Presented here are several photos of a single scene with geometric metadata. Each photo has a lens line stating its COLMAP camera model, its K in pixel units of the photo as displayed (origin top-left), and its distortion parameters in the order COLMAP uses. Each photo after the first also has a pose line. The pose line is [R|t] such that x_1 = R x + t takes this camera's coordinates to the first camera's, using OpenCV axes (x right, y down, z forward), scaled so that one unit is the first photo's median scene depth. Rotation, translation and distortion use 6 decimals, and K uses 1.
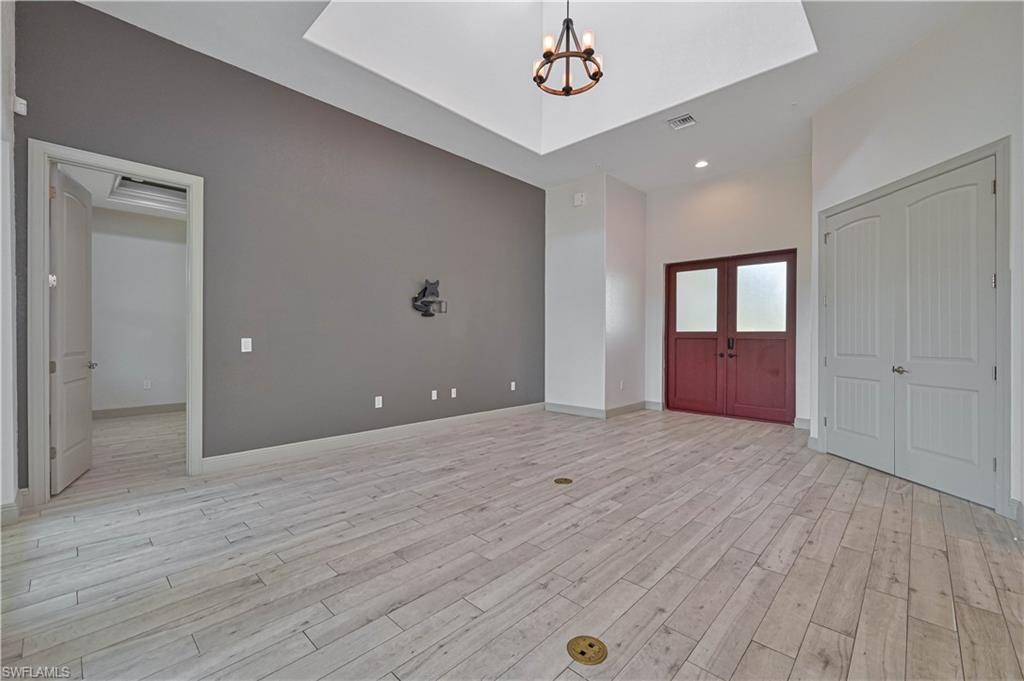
lens RADIAL K [[430.4, 0, 516.5], [0, 430.4, 340.7], [0, 0, 1]] dist [-0.001411, 0.000482]
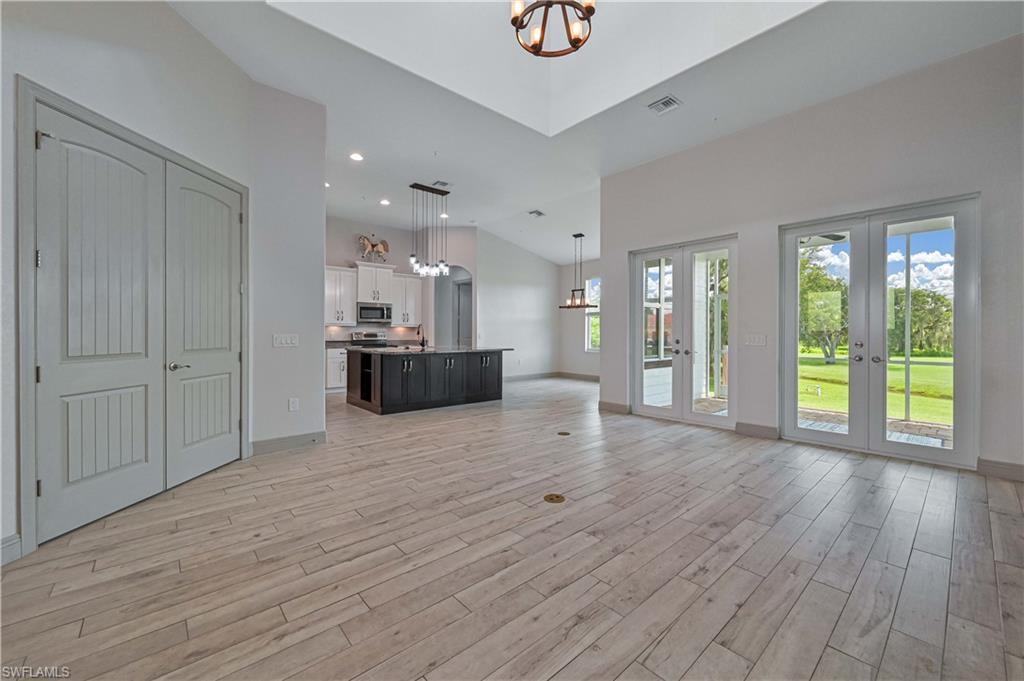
lens RADIAL K [[405.3, 0, 517.4], [0, 405.3, 335.8], [0, 0, 1]] dist [-0.002812, 0.001115]
pose [[-0.996202, -0.004977, 0.086925, 0.110774], [-0.003702, 0.999883, 0.014821, -0.011090], [-0.086989, 0.014443, -0.996105, 1.756445]]
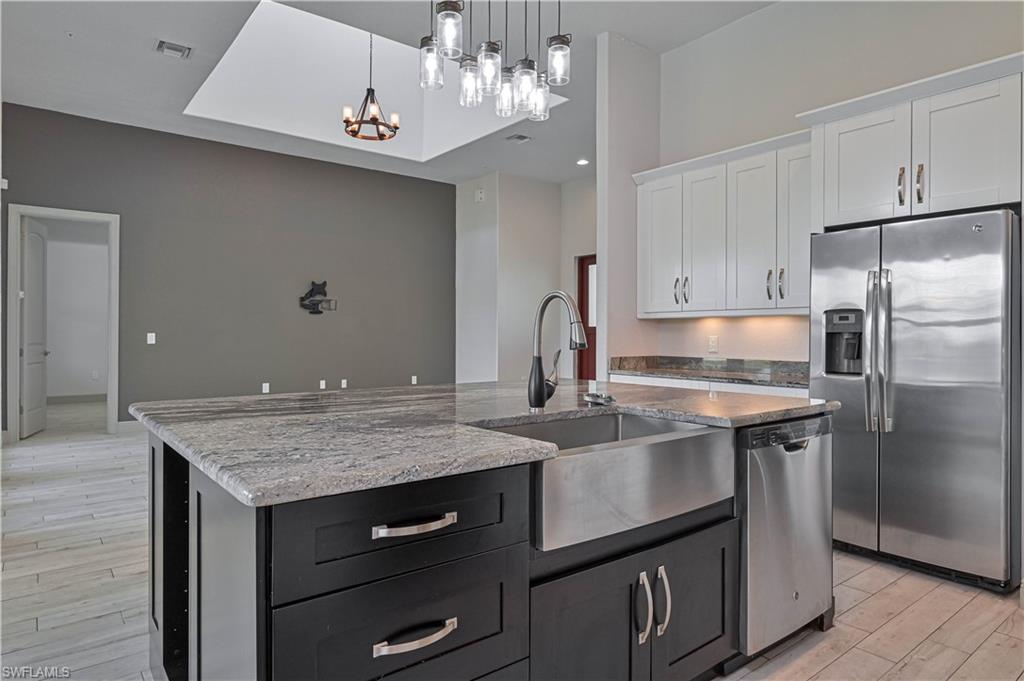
lens RADIAL K [[602.0, 0, 512.1], [0, 602.0, 334.7], [0, 0, 1]] dist [-0.002075, -0.002322]
pose [[0.990550, 0.000864, -0.137152, 0.772208], [-0.001487, 0.999989, -0.004437, 0.005780], [0.137147, 0.004599, 0.990540, -0.718468]]
